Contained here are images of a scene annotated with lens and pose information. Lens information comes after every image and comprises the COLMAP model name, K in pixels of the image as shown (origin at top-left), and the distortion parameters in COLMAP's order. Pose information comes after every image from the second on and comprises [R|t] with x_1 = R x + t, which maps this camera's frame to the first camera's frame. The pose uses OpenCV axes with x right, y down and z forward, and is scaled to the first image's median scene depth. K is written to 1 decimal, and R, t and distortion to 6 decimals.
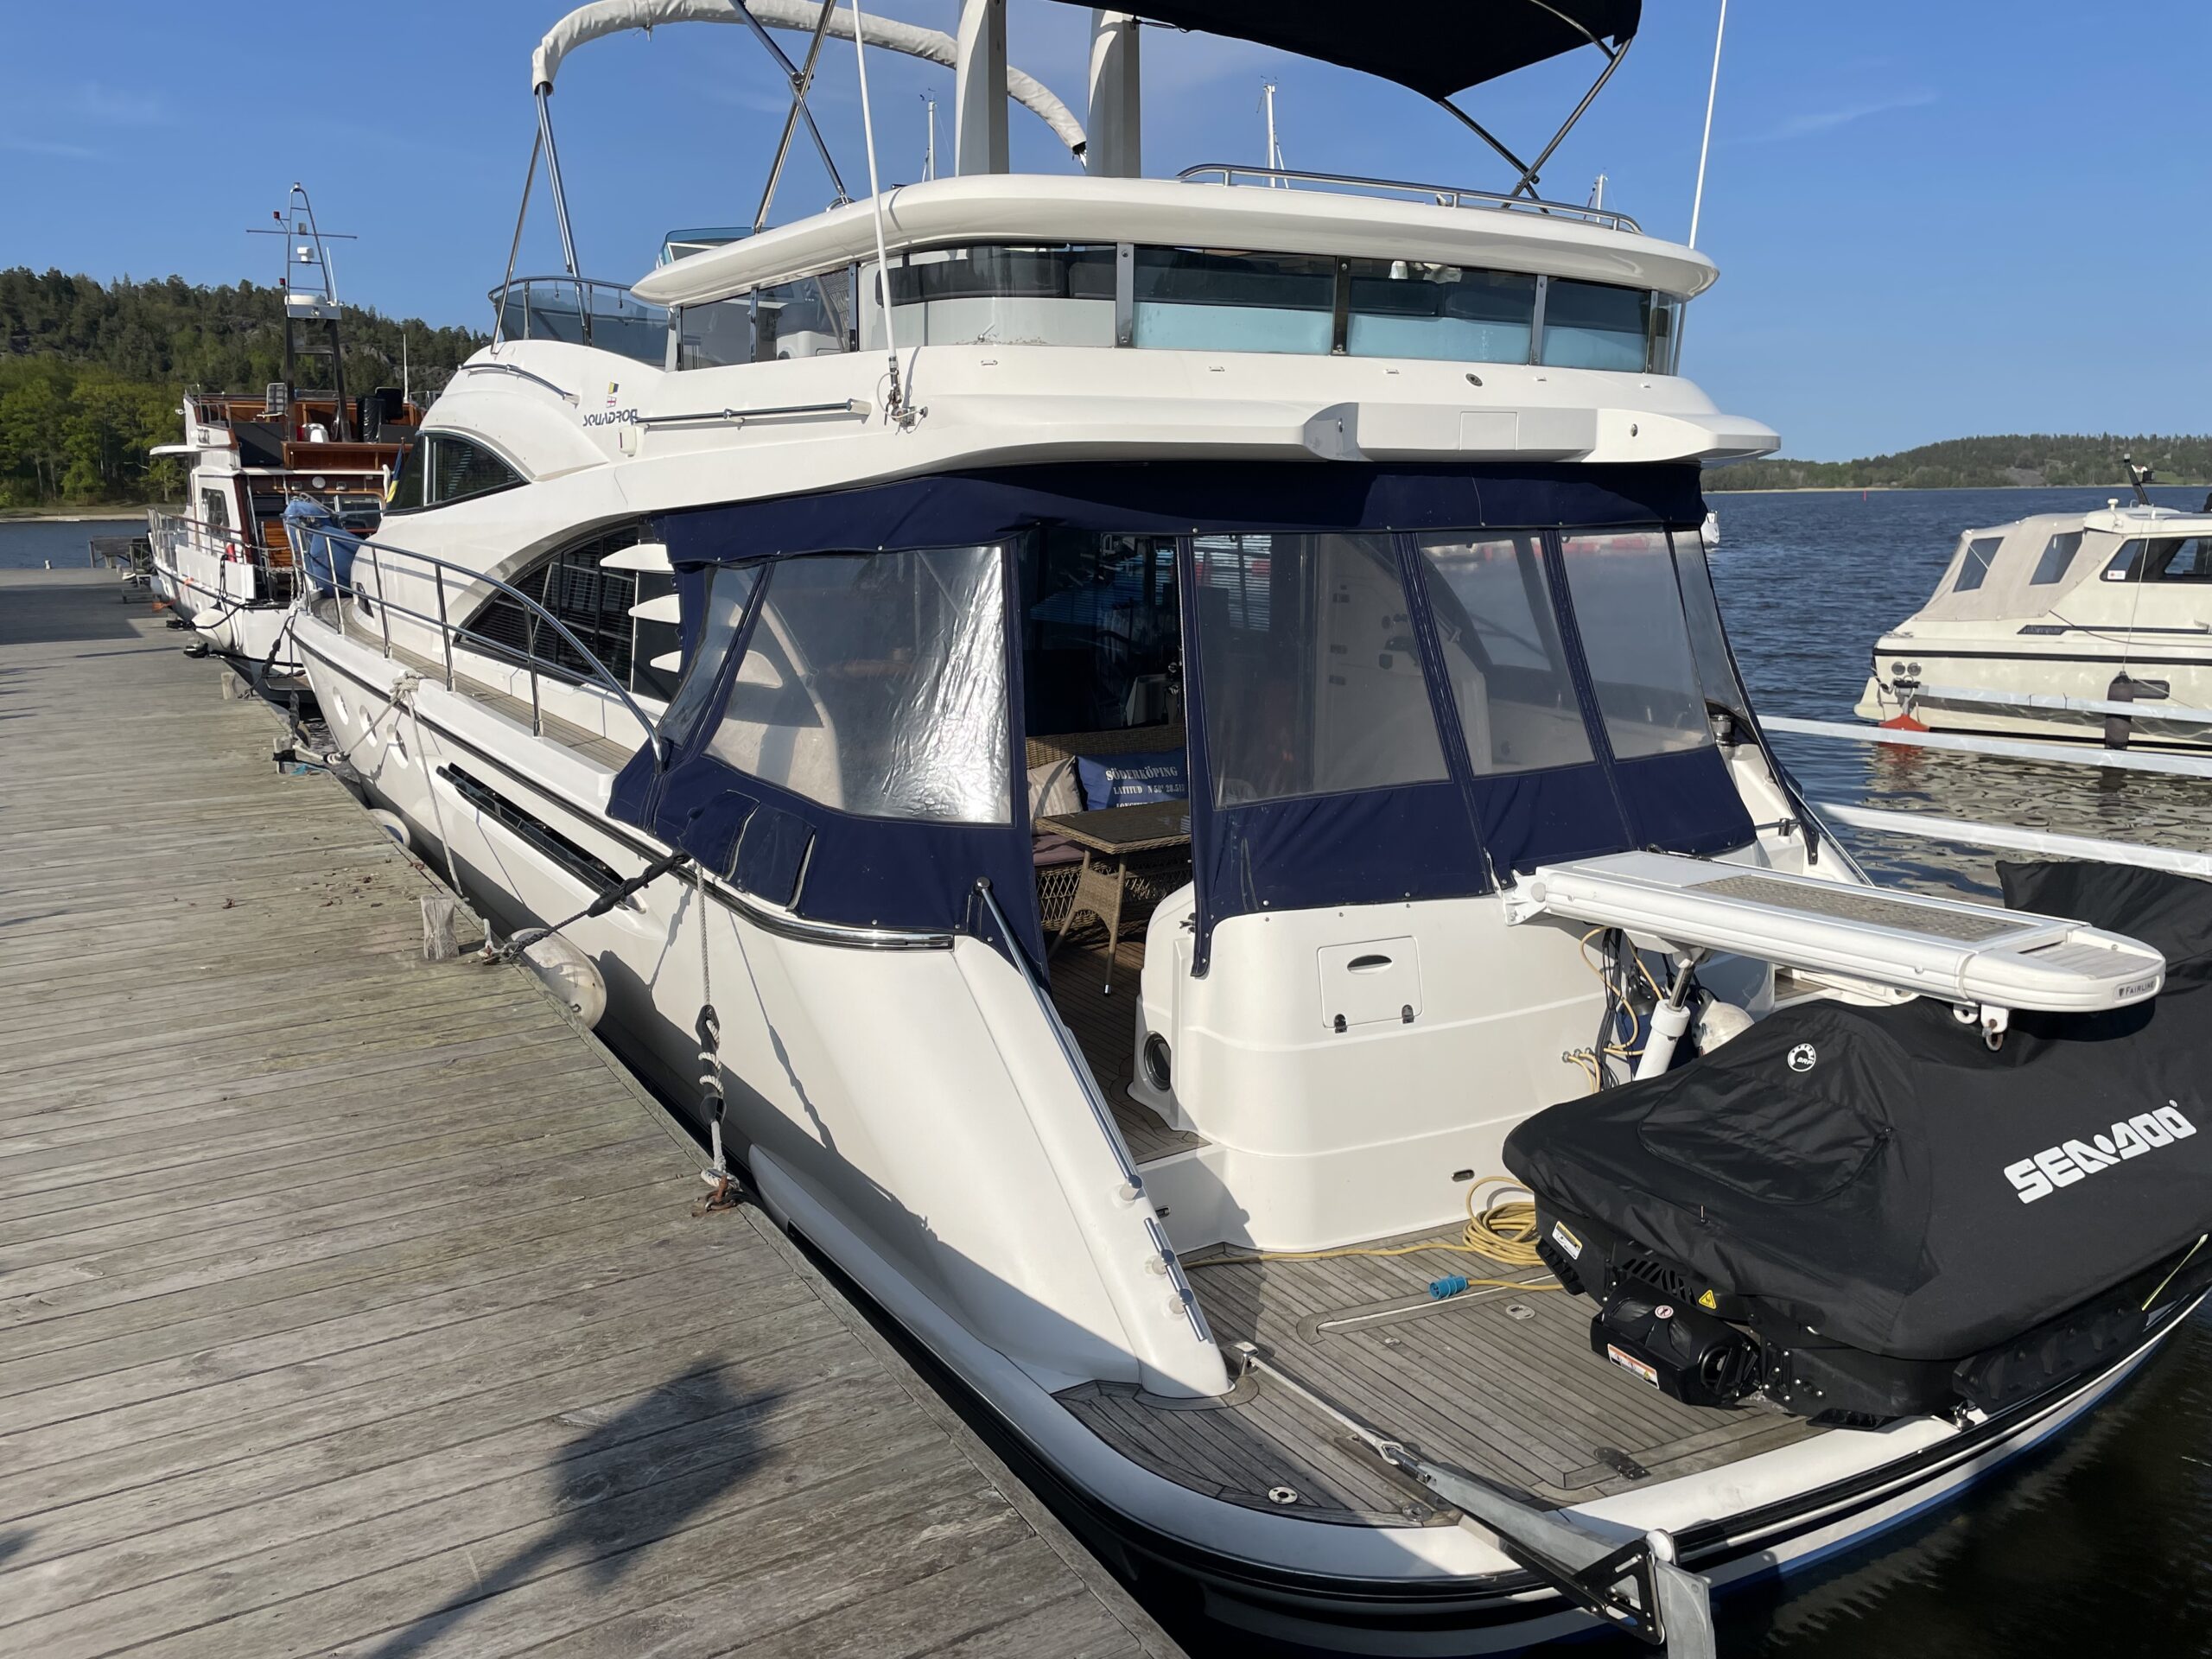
lens RADIAL K [[1649.3, 0, 1097.2], [0, 1649.3, 800.6], [0, 0, 1]] dist [0.063565, -0.090636]
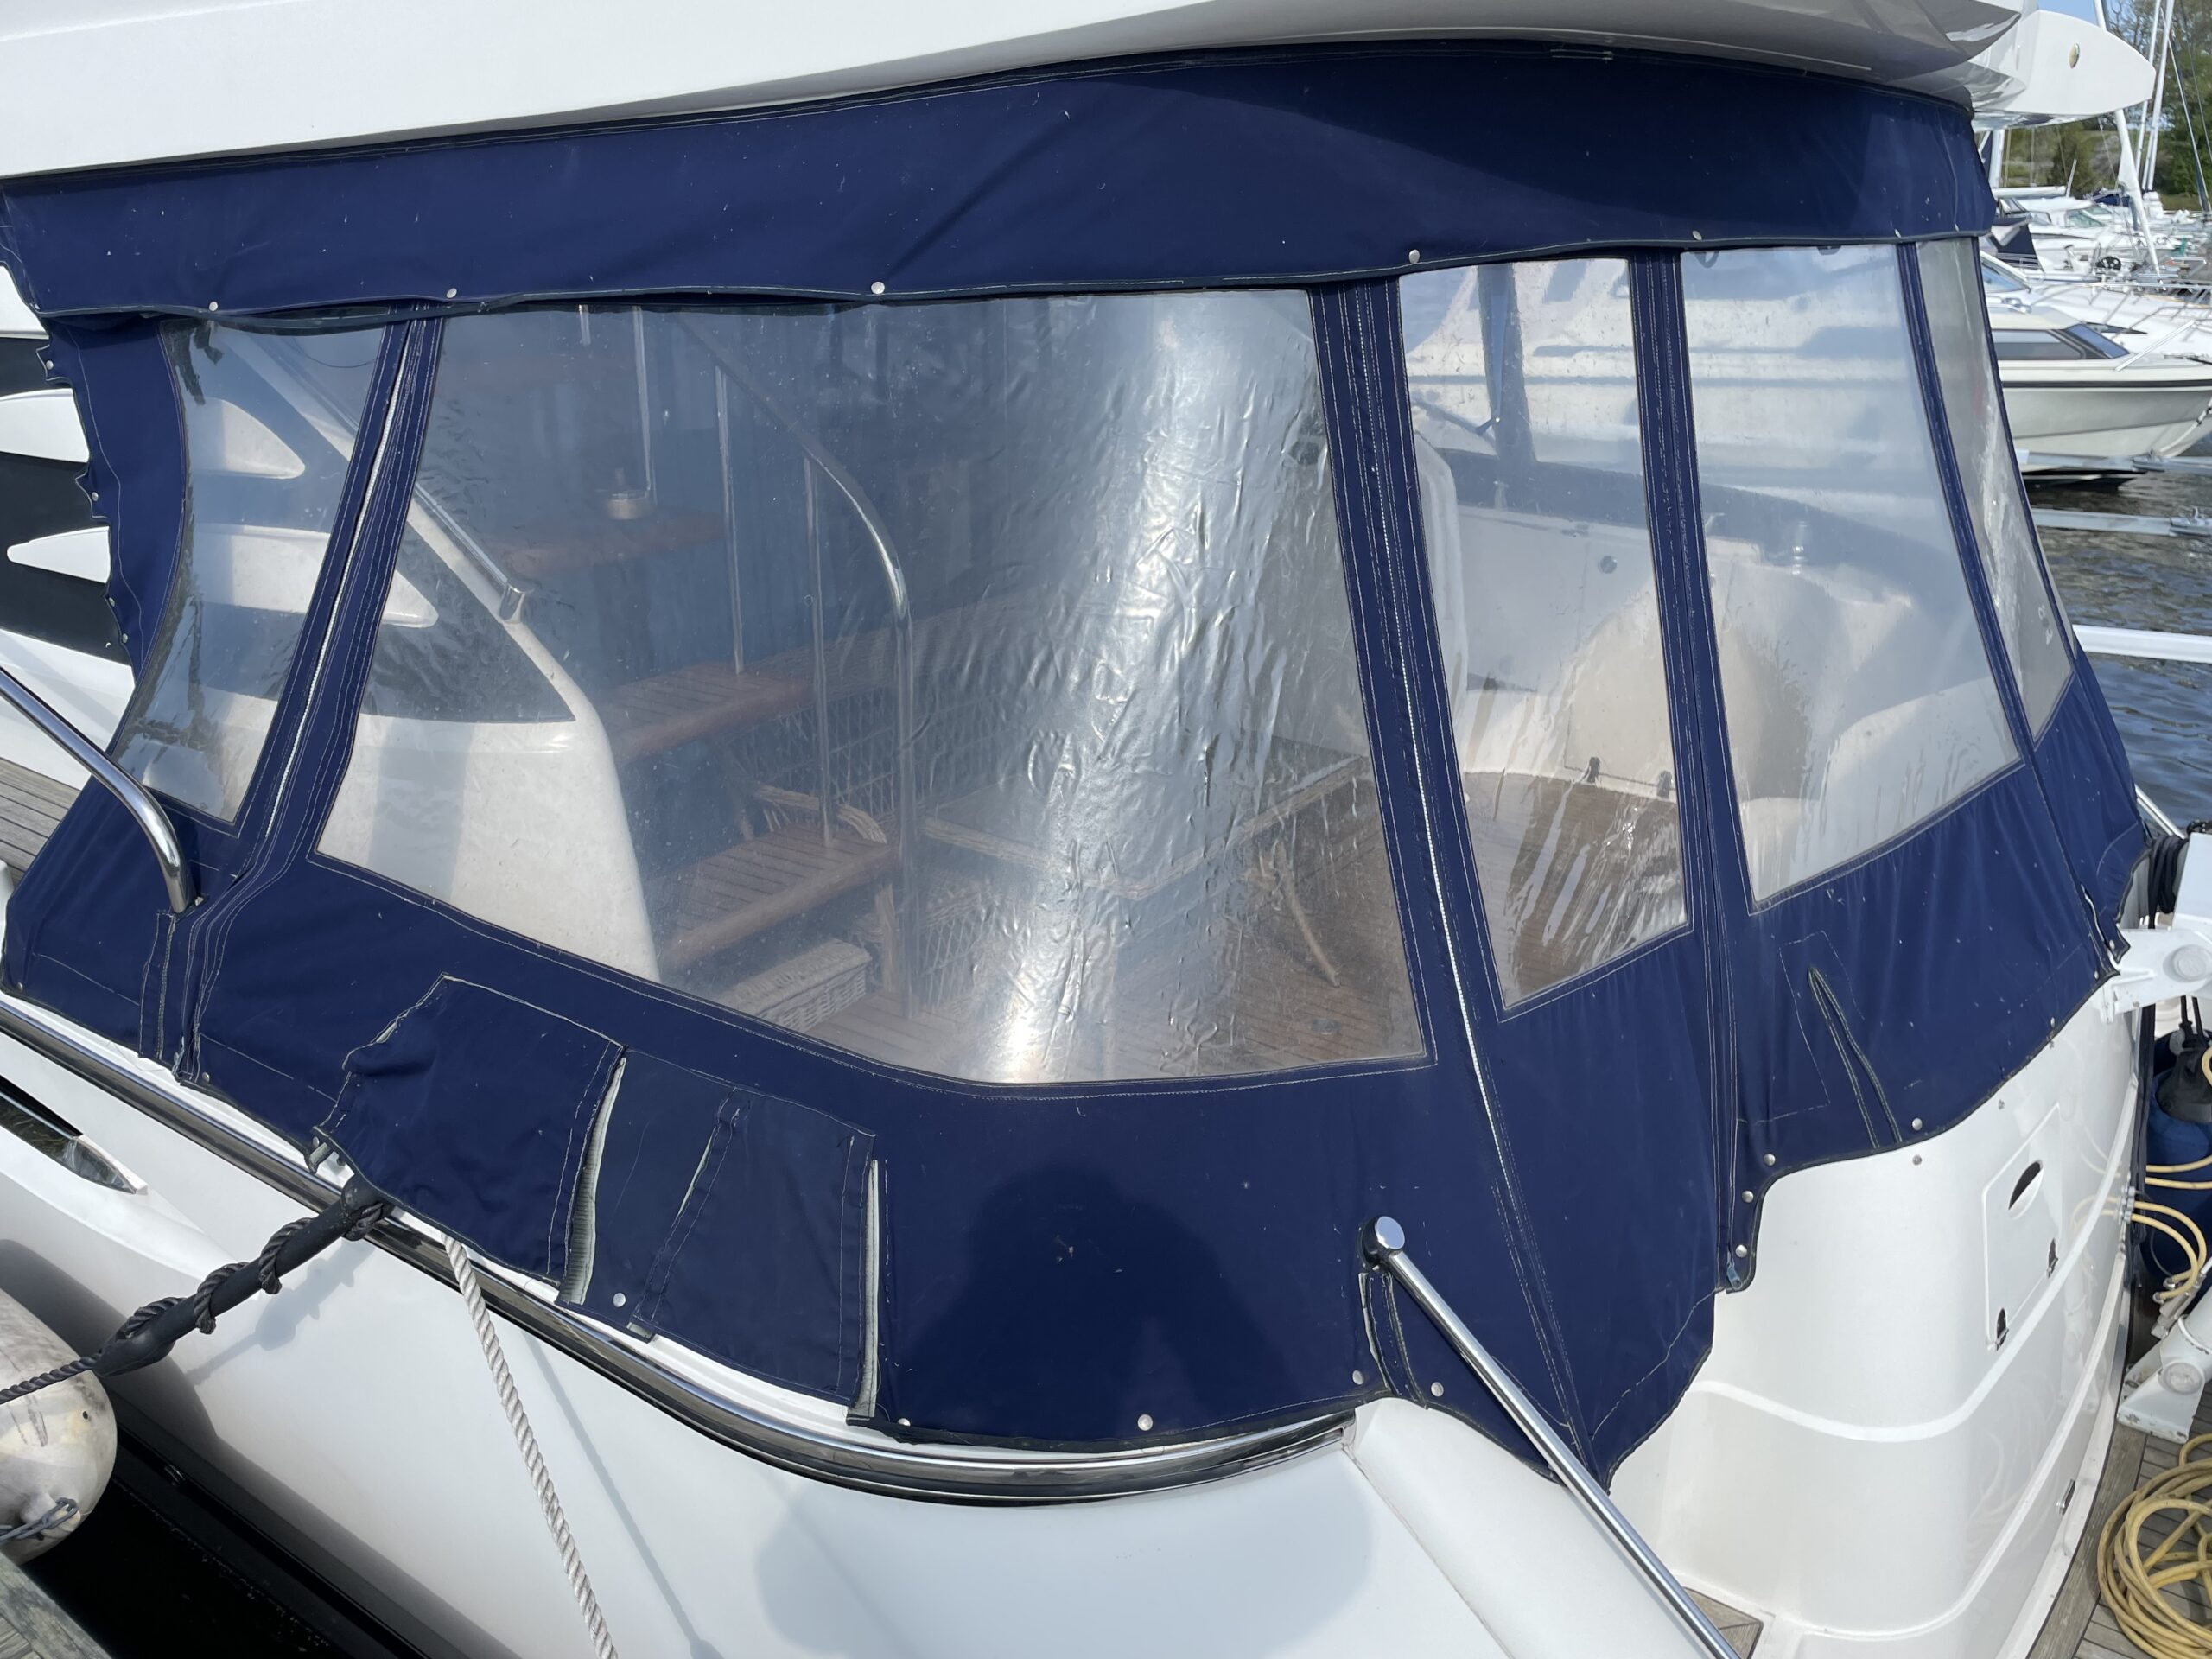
lens RADIAL K [[1690.0, 0, 1105.8], [0, 1690.0, 761.0], [0, 0, 1]] dist [0.000895, -0.084787]
pose [[0.919148, -0.110473, 0.378104, -0.213255], [0.056911, 0.987040, 0.150042, -0.094136], [-0.389779, -0.116392, 0.913523, 0.581249]]
